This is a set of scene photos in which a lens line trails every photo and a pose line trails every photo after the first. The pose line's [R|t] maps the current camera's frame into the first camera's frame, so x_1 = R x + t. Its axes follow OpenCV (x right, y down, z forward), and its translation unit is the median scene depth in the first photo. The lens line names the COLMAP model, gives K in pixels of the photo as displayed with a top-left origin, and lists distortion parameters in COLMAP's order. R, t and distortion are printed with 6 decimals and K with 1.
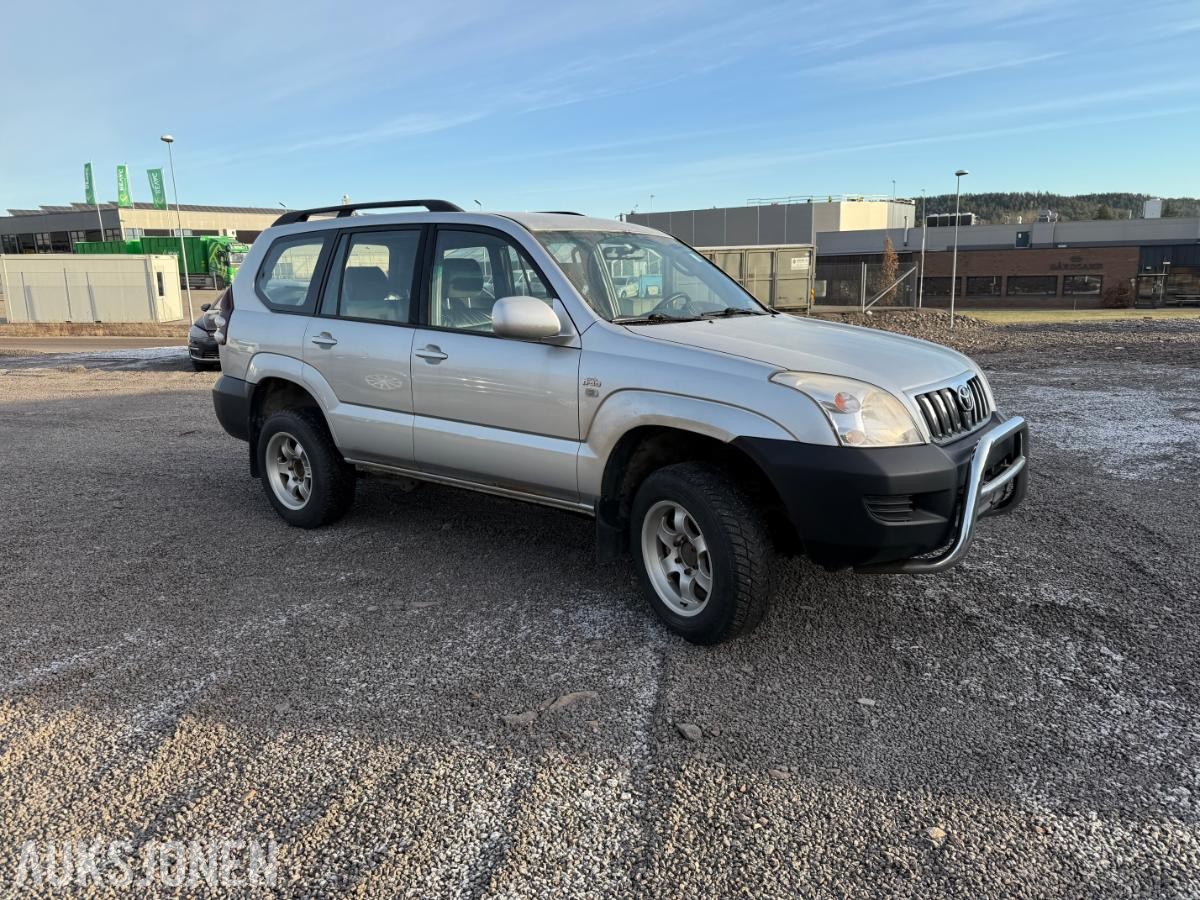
lens RADIAL K [[845.3, 0, 599.5], [0, 845.3, 438.2], [0, 0, 1]] dist [0.026975, -0.030935]
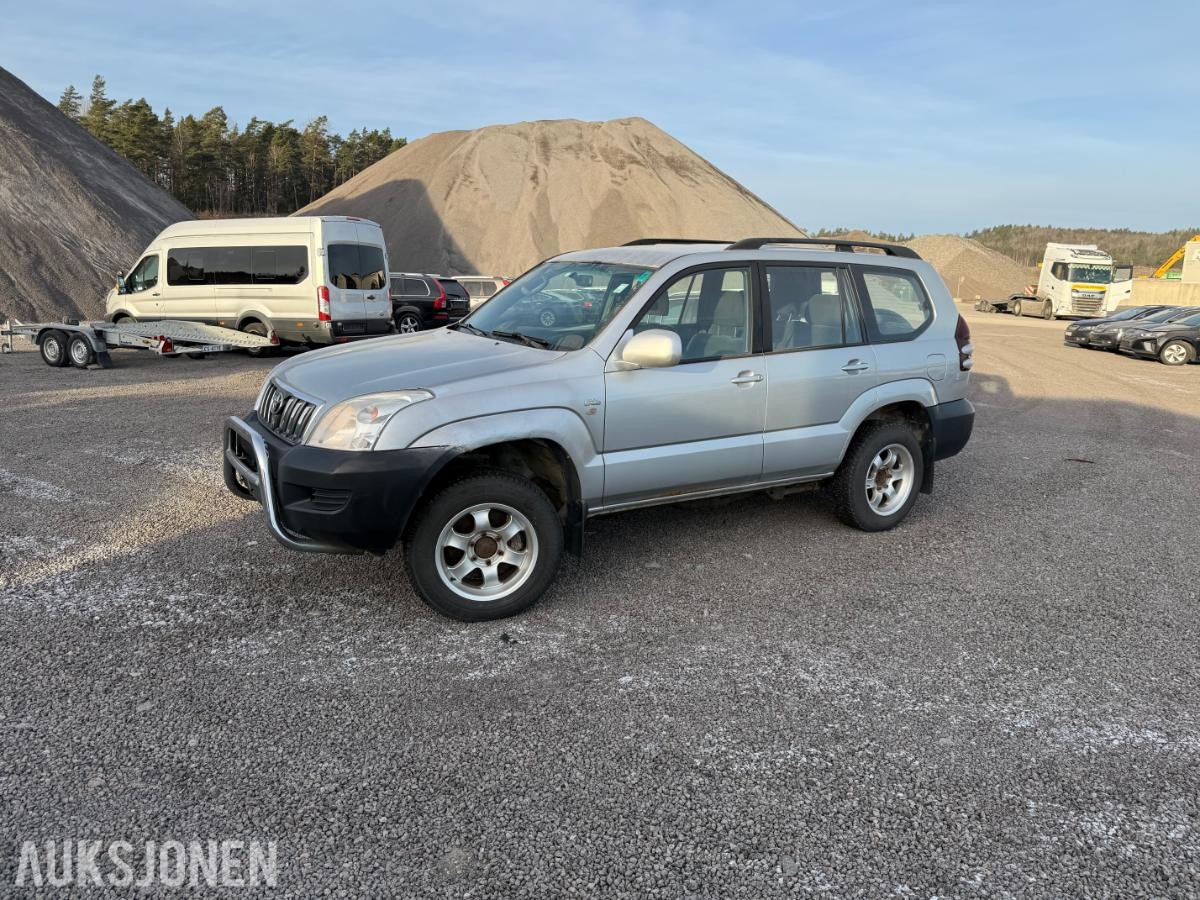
lens RADIAL K [[840.6, 0, 601.8], [0, 840.6, 430.5], [0, 0, 1]] dist [0.040161, -0.049901]
pose [[-0.304515, 0.184198, -0.934527, 1.410291], [-0.213670, 0.942909, 0.255475, -0.410743], [0.928232, 0.277477, -0.247772, 1.731686]]
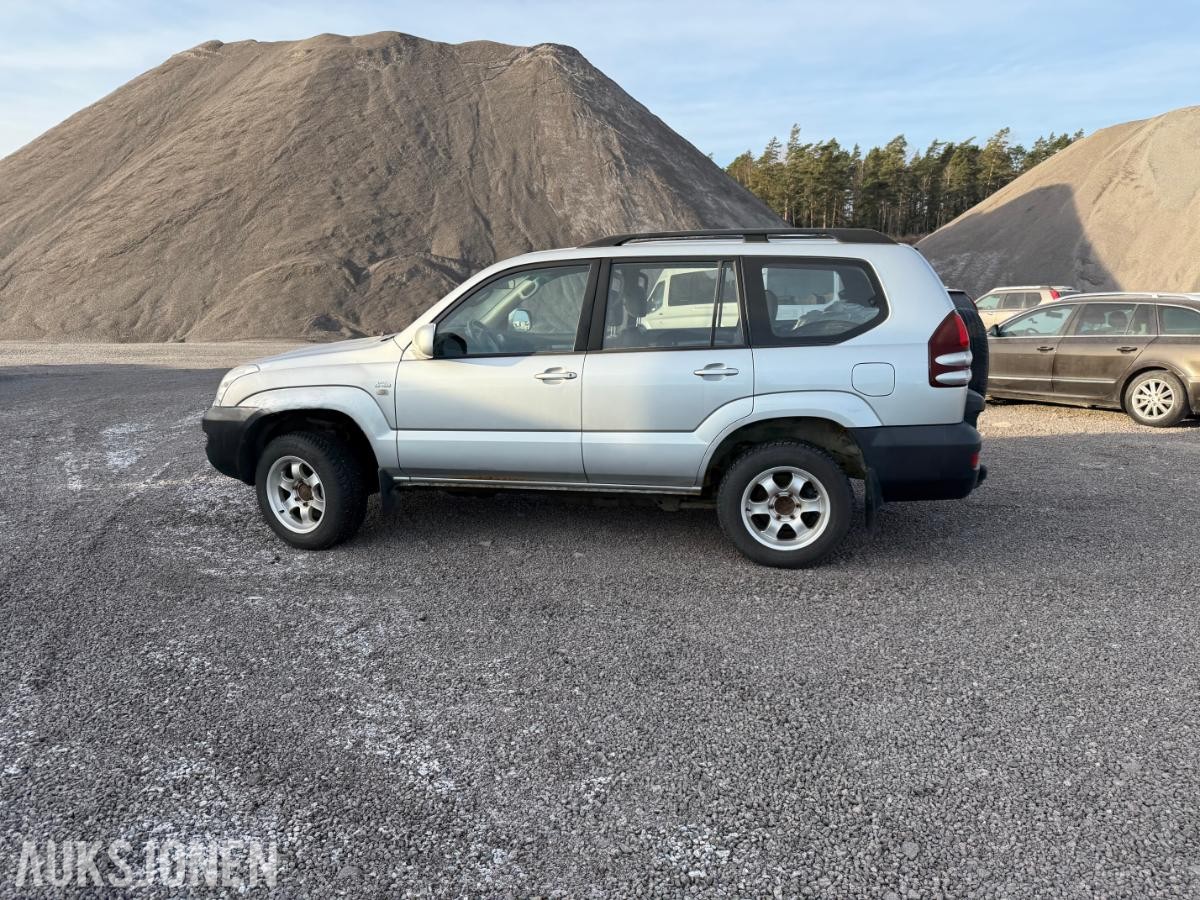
lens RADIAL K [[840.6, 0, 601.8], [0, 840.6, 430.5], [0, 0, 1]] dist [0.040161, -0.049901]
pose [[-0.870896, 0.106094, -0.479879, 0.667917], [-0.077587, 0.934498, 0.347409, -0.590363], [0.485304, 0.339790, -0.805620, 2.752756]]
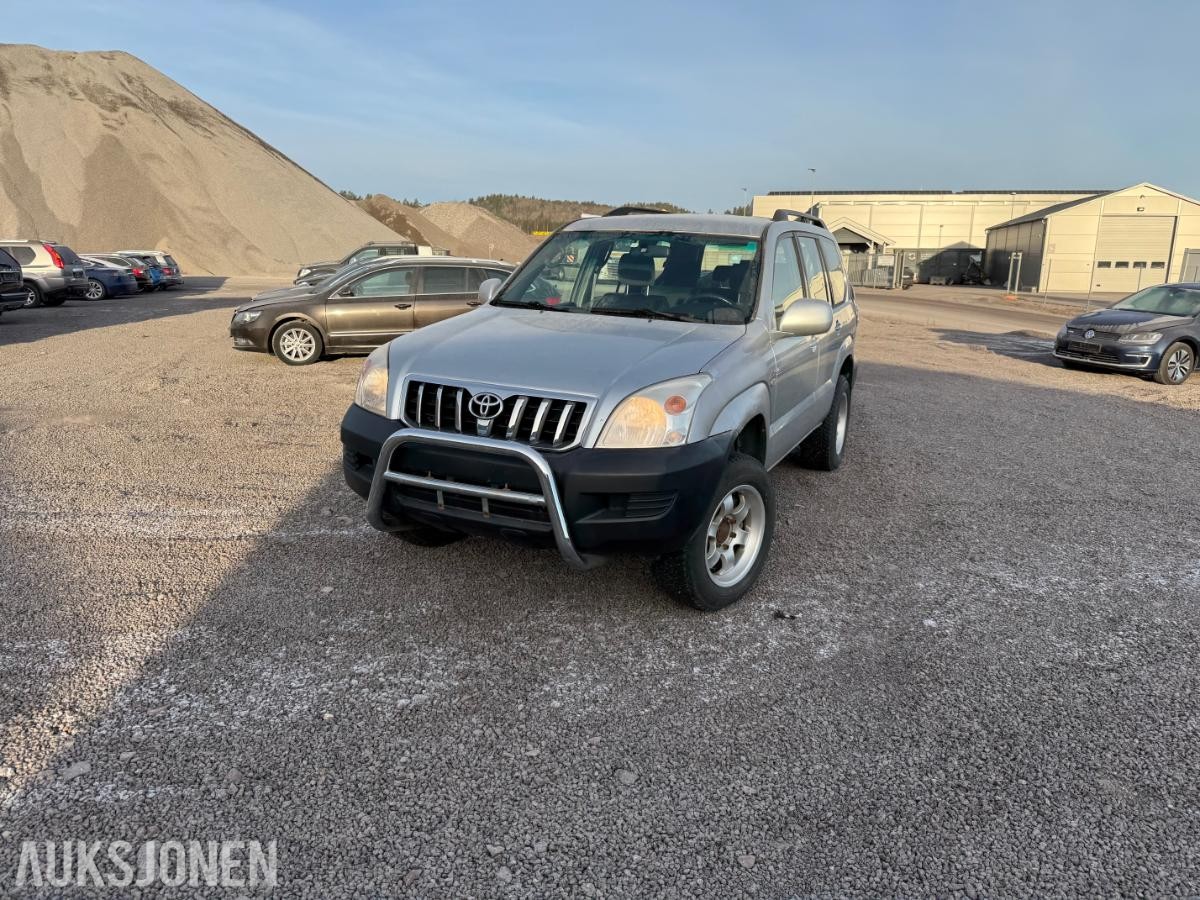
lens RADIAL K [[845.1, 0, 603.1], [0, 845.1, 441.5], [0, 0, 1]] dist [0.032756, -0.043527]
pose [[0.242366, 0.236135, -0.941009, 1.400387], [-0.225821, 0.957018, 0.181990, -0.216456], [0.943538, 0.168392, 0.285273, 0.861302]]
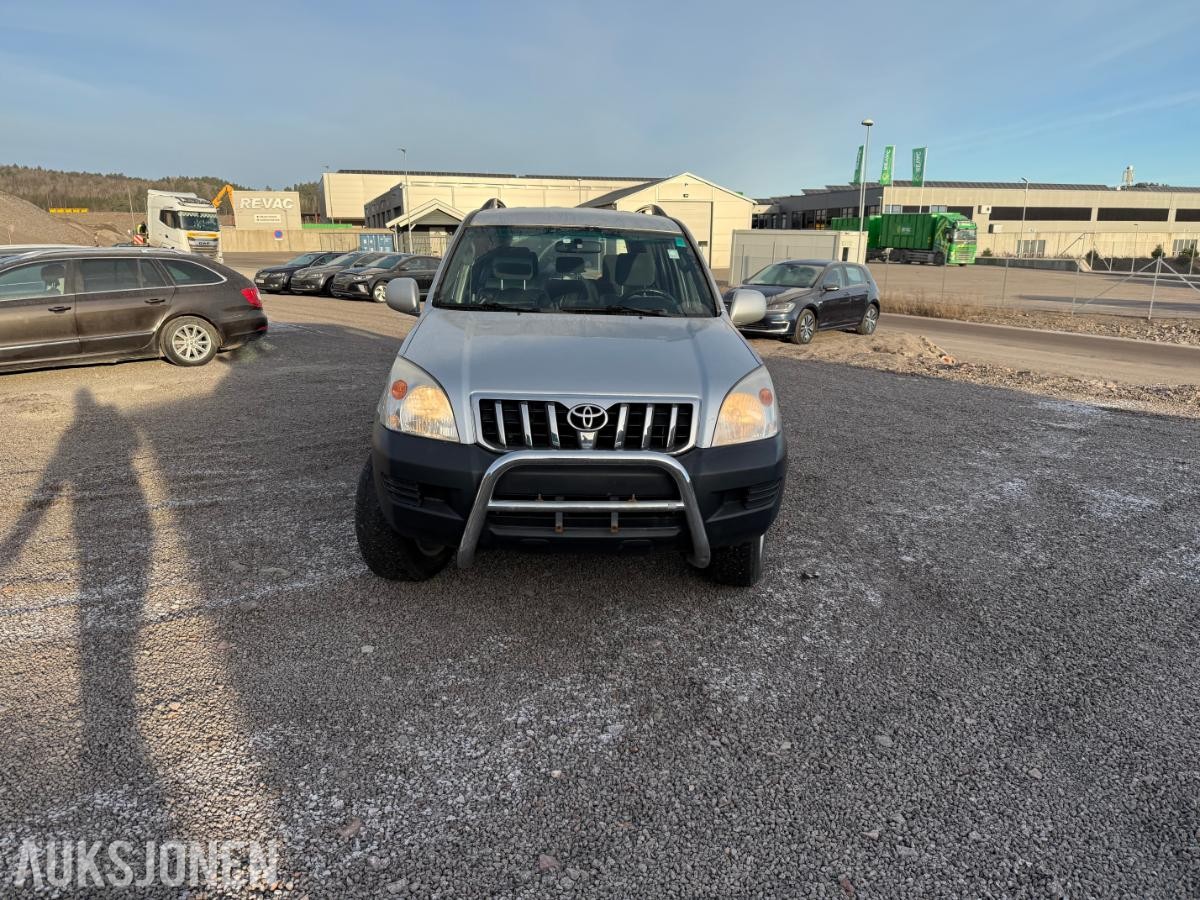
lens RADIAL K [[843.1, 0, 602.6], [0, 843.1, 447.0], [0, 0, 1]] dist [0.052891, -0.068976]
pose [[0.664810, 0.203324, -0.718810, 1.124640], [-0.176880, 0.977728, 0.112969, -0.123310], [0.725770, 0.052040, 0.685967, 0.375027]]
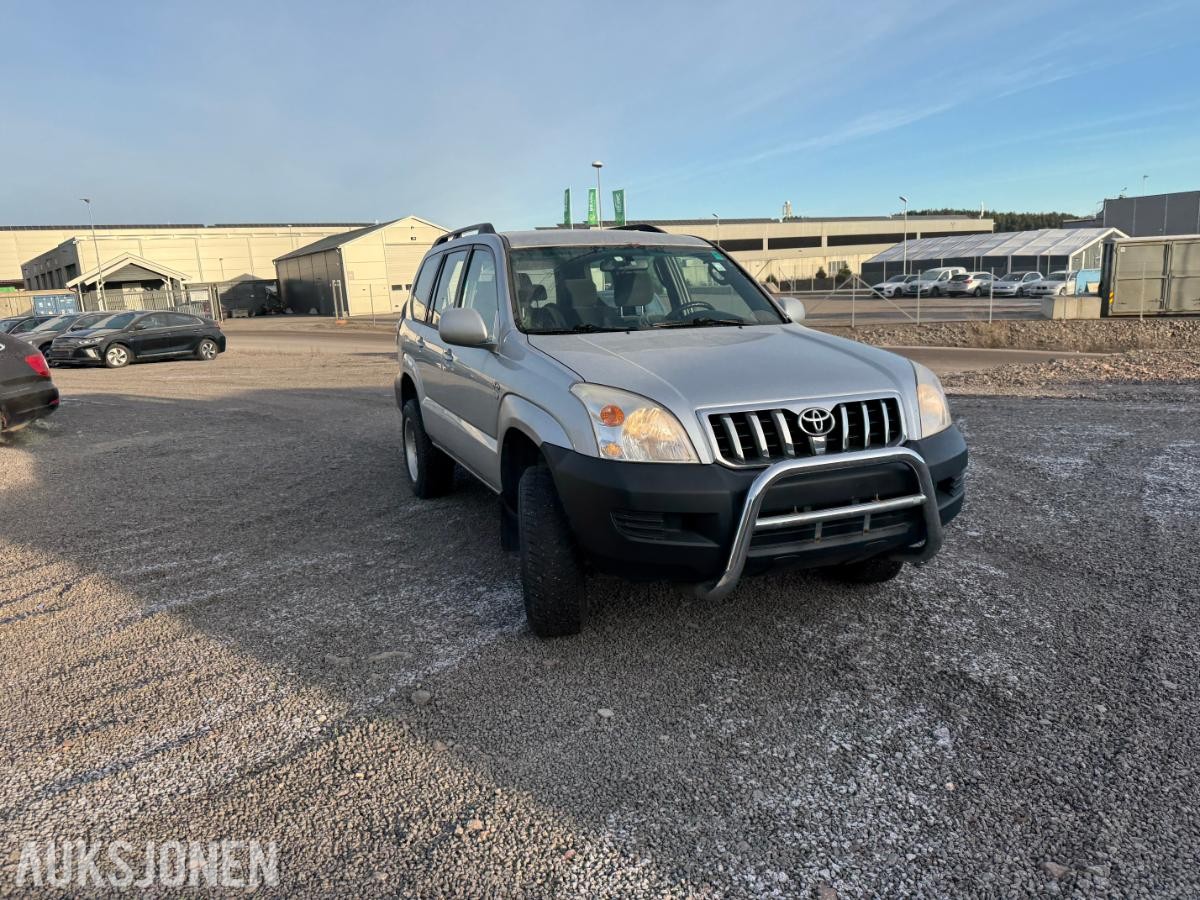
lens RADIAL K [[845.1, 0, 603.1], [0, 845.1, 441.5], [0, 0, 1]] dist [0.032756, -0.043527]
pose [[0.874034, 0.075073, -0.480029, 0.669073], [-0.074775, 0.997004, 0.019775, -0.026234], [0.480076, 0.018610, 0.877030, 0.098825]]
